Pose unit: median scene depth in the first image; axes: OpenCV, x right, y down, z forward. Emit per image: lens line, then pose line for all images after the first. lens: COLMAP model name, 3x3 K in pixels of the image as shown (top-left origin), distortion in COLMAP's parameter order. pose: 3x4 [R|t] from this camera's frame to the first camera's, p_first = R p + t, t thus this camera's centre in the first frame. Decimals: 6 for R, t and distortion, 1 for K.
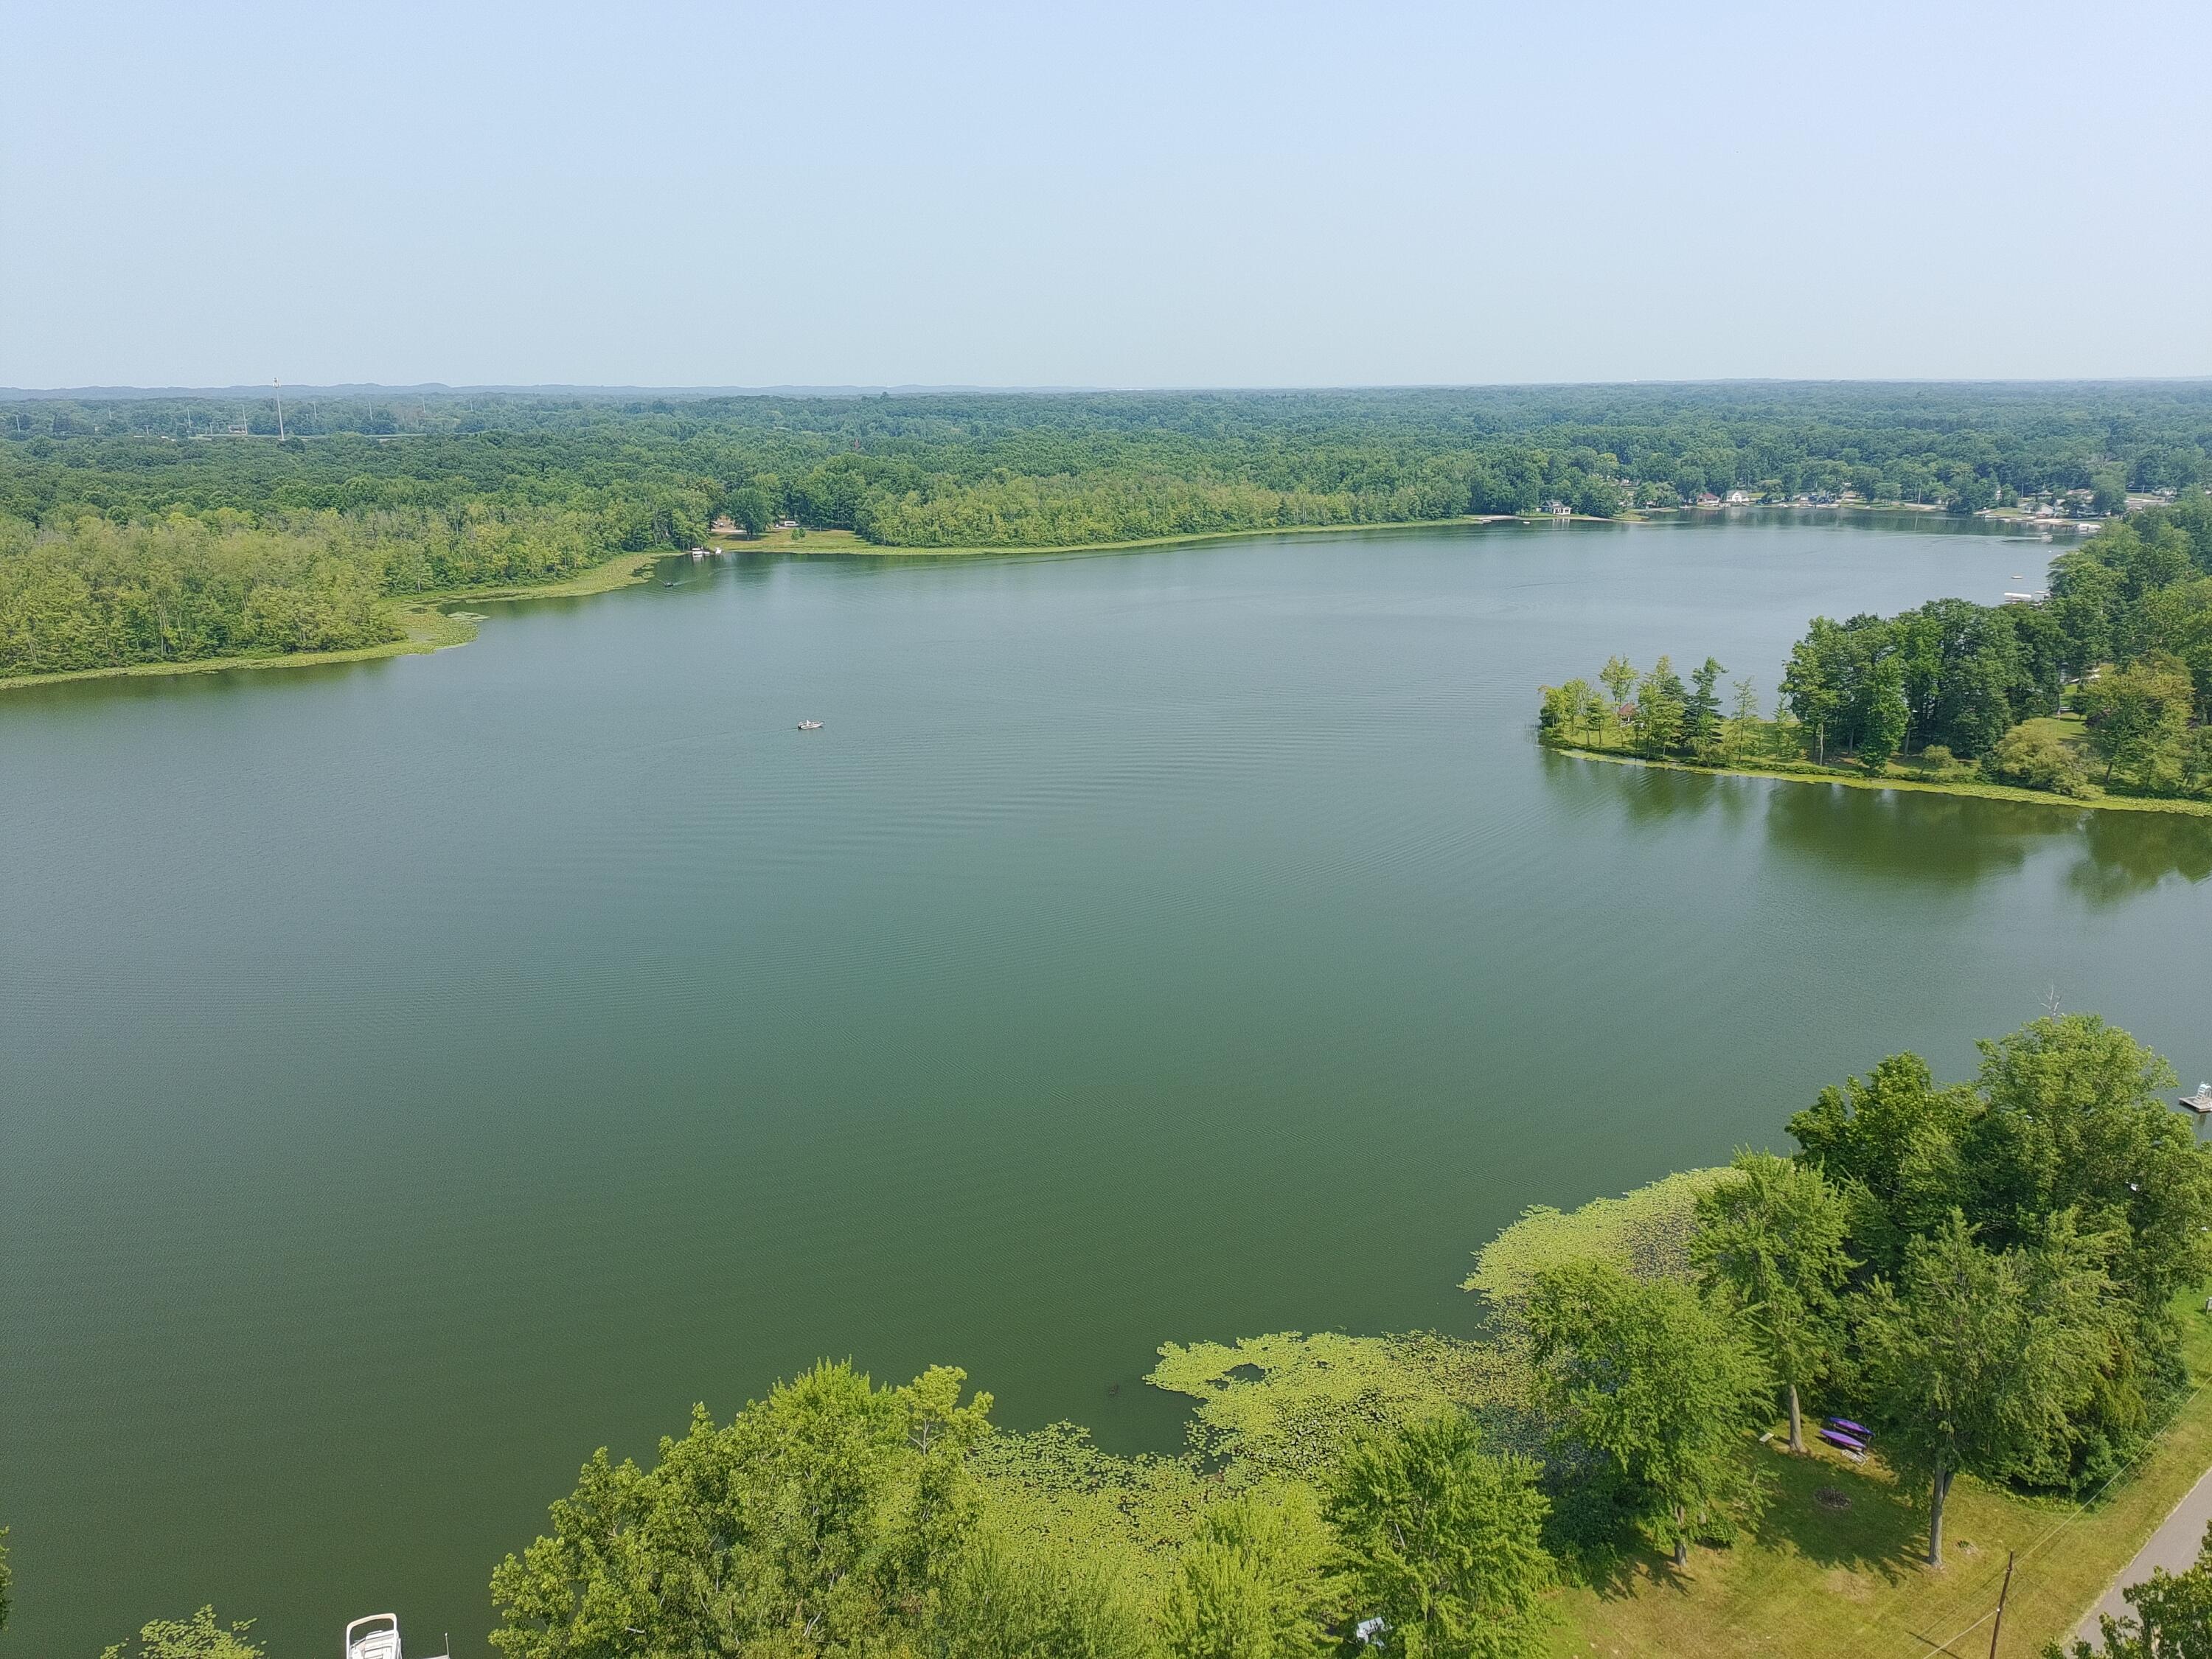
lens RADIAL K [[1620.5, 0, 1117.2], [0, 1620.5, 829.2], [0, 0, 1]] dist [0.049403, -0.046611]
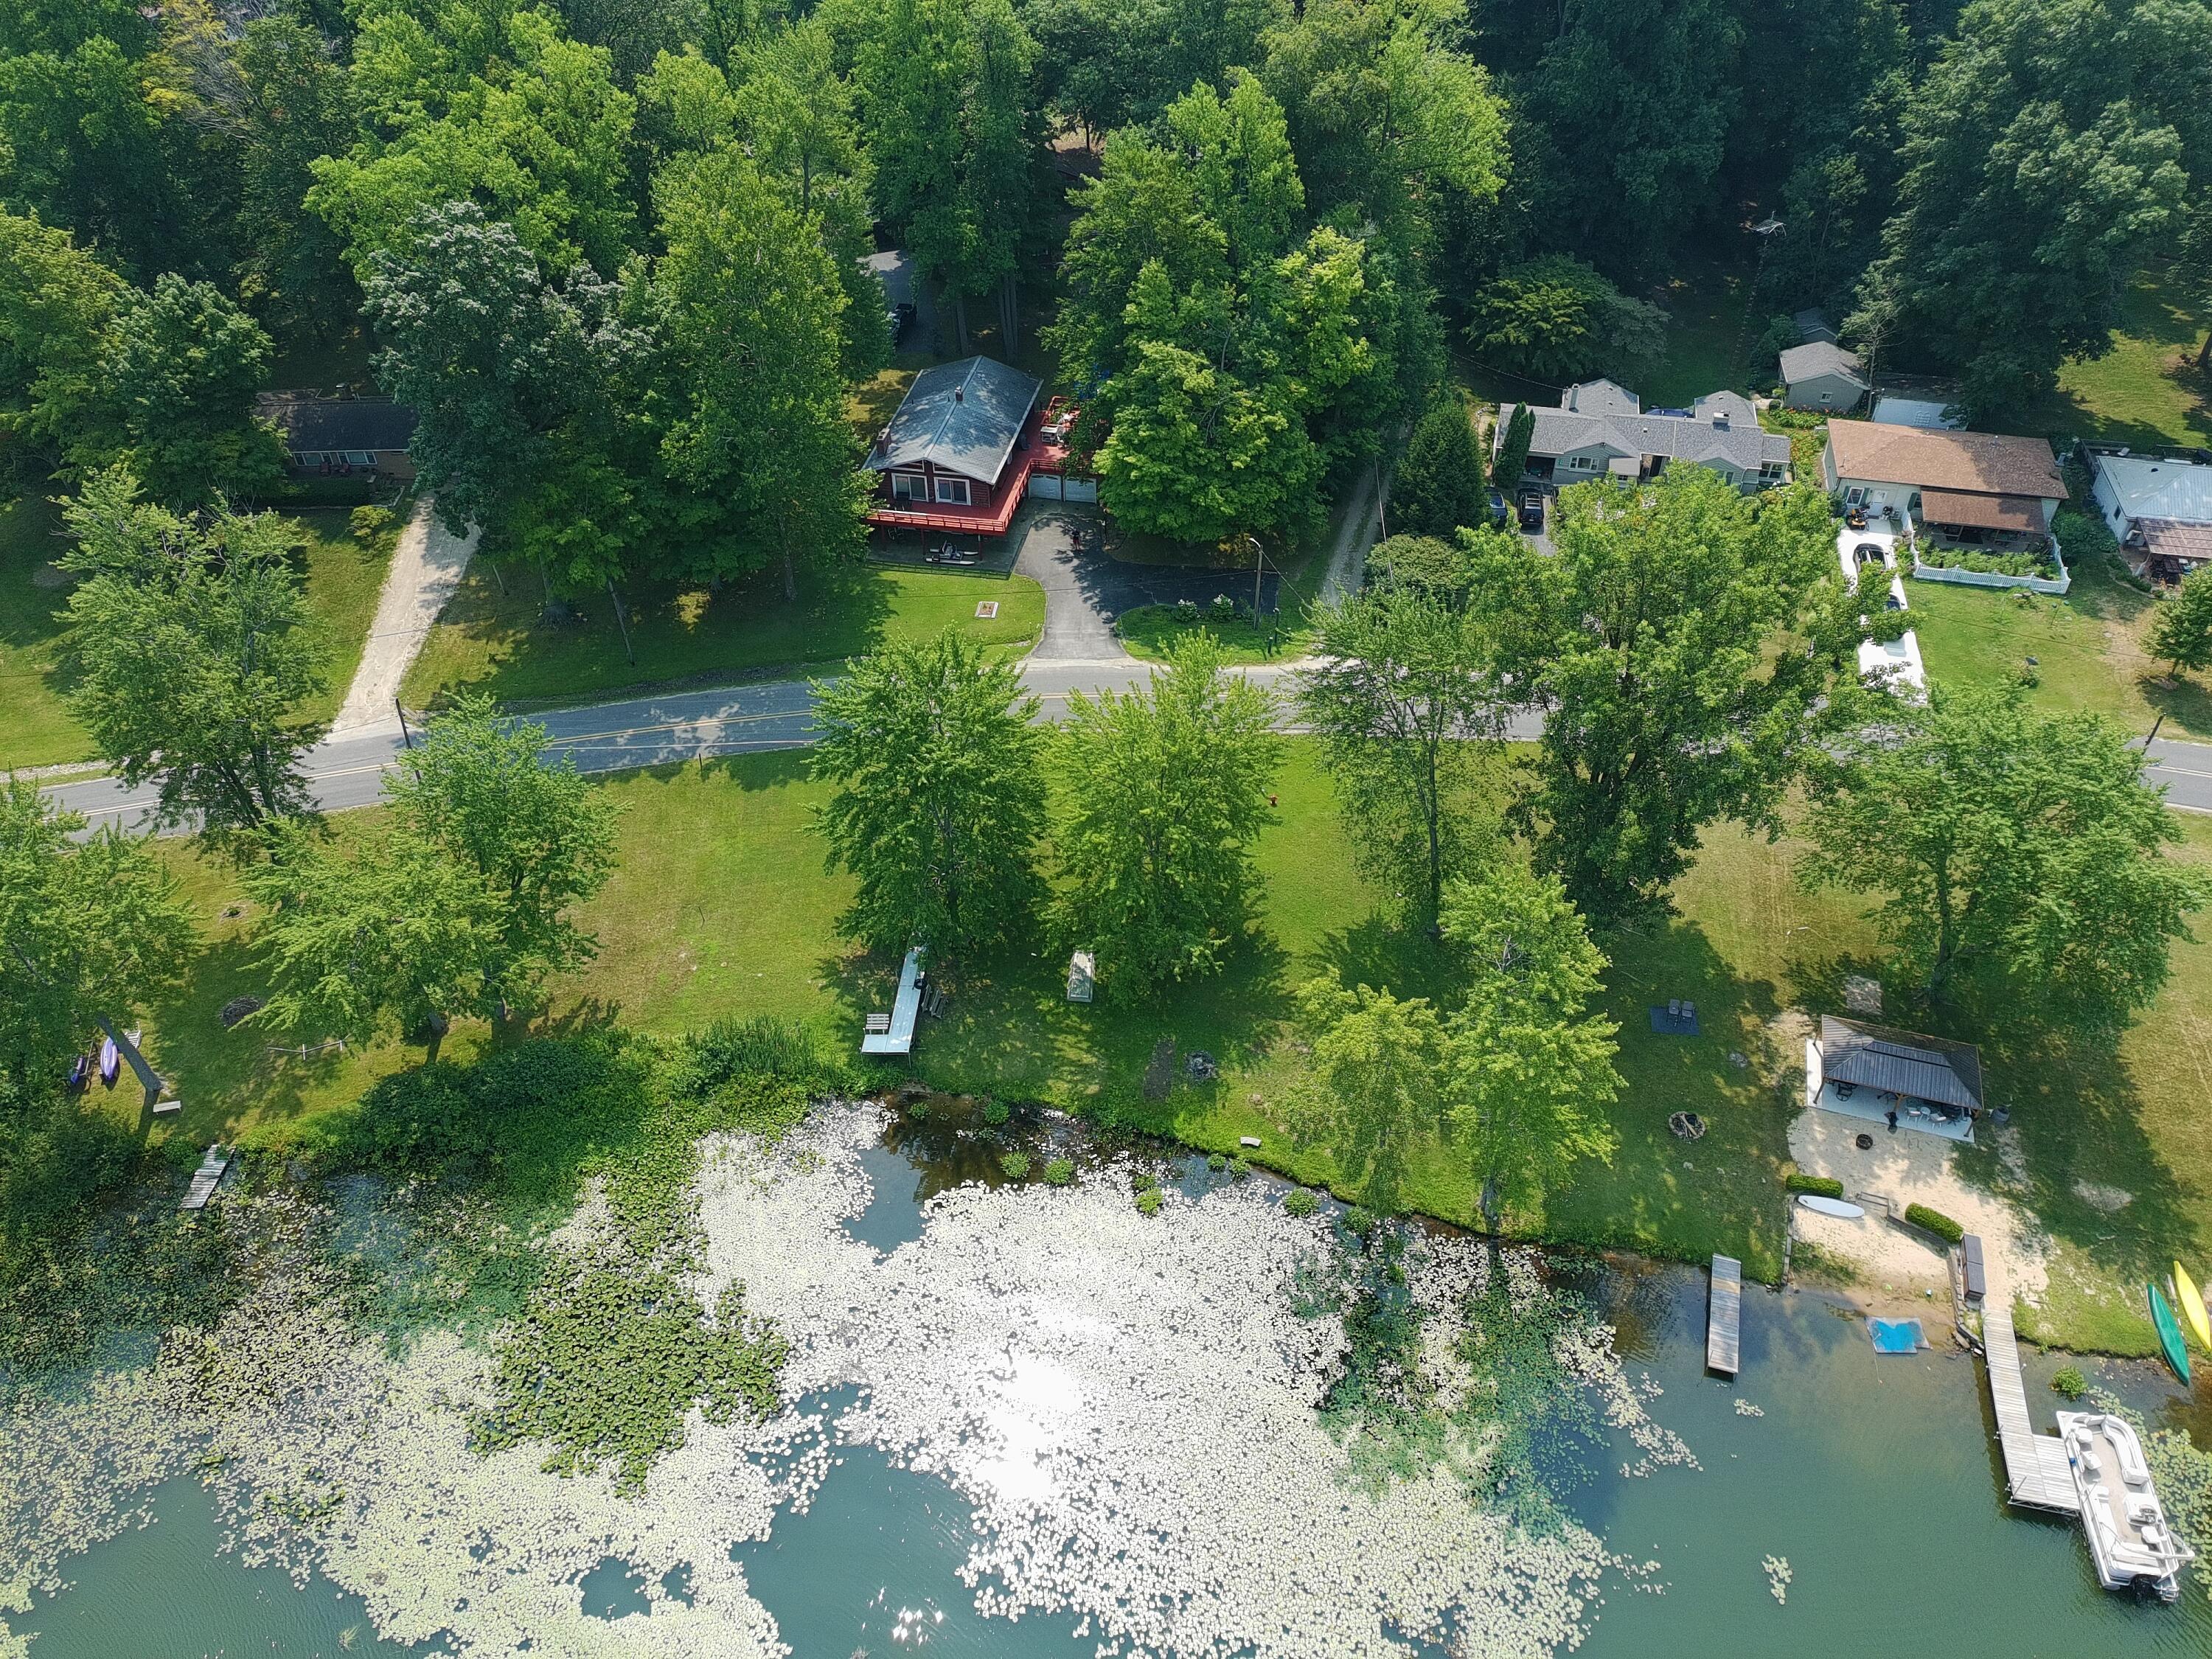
lens RADIAL K [[1620.5, 0, 1115.6], [0, 1620.5, 832.6], [0, 0, 1]] dist [0.049403, -0.046611]
pose [[-0.888242, -0.297874, 0.349711, -0.186280], [0.131304, 0.564884, 0.814656, -0.225250], [-0.440211, 0.769530, -0.462642, 1.042251]]
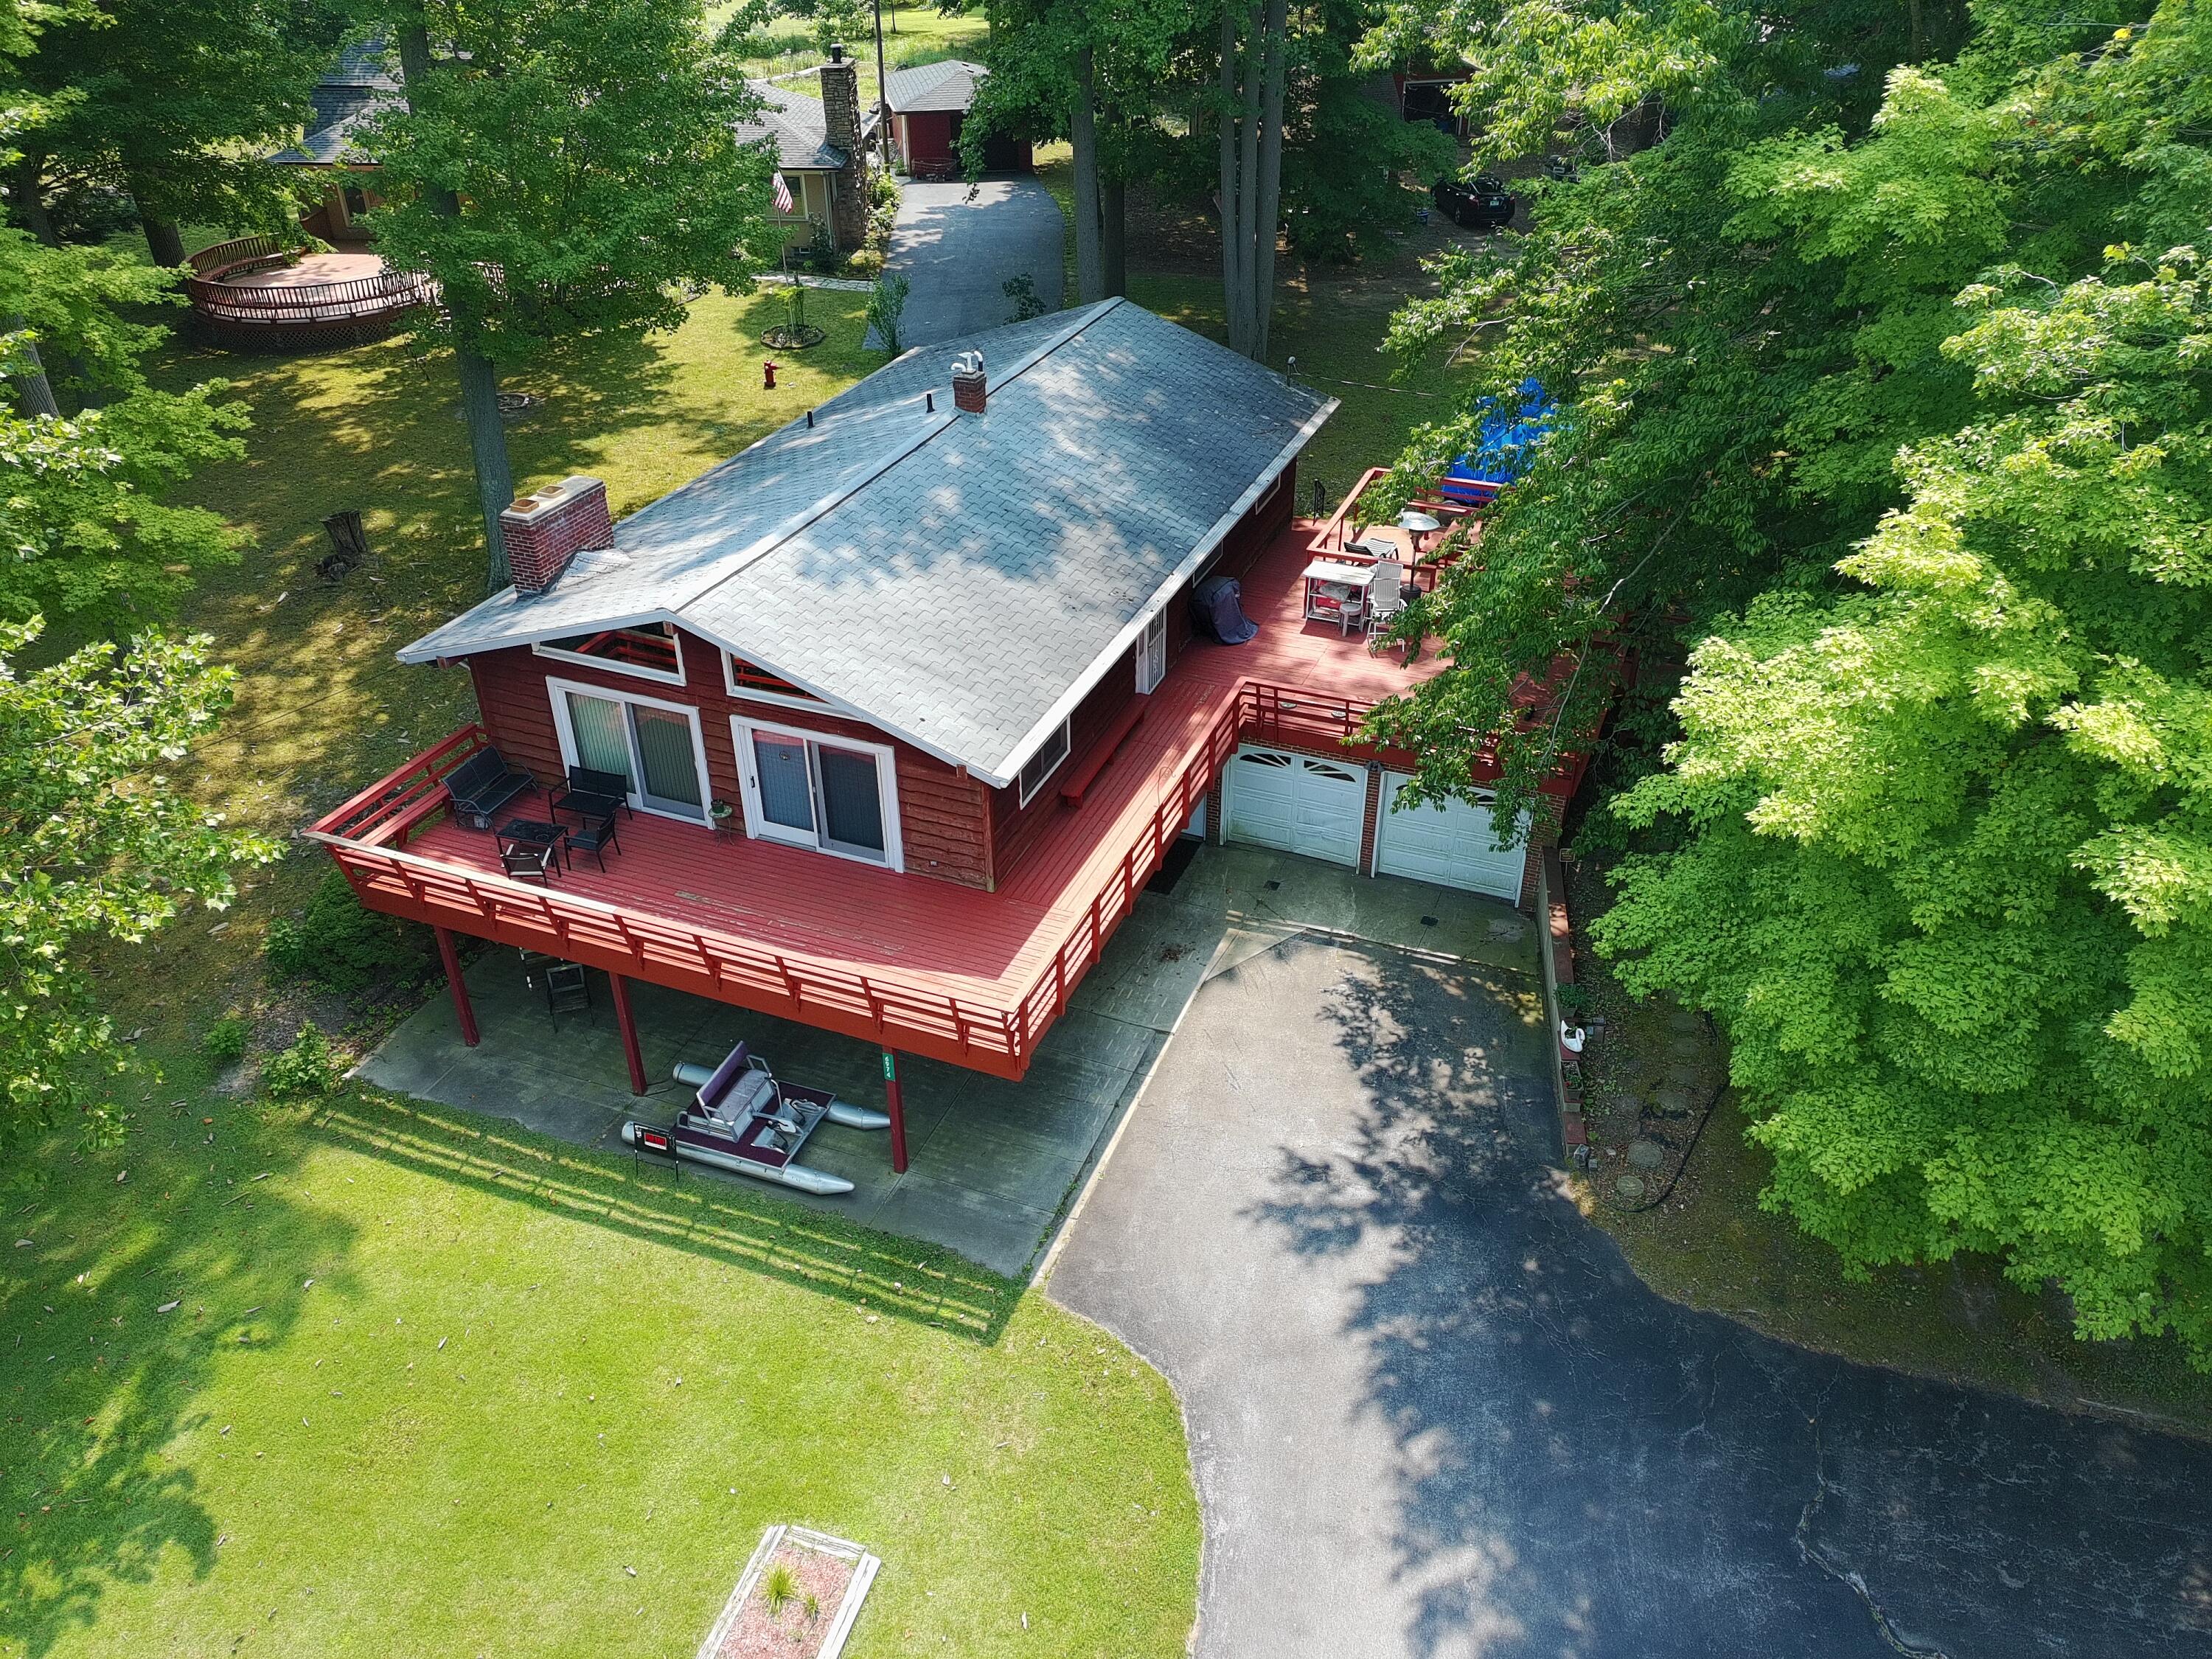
lens RADIAL K [[1620.5, 0, 1112.4], [0, 1620.5, 825.5], [0, 0, 1]] dist [0.049403, -0.046611]
pose [[-0.776617, -0.334183, 0.534030, 0.186062], [0.175944, 0.698911, 0.693229, 0.338607], [-0.604905, 0.632333, -0.483989, 0.529707]]
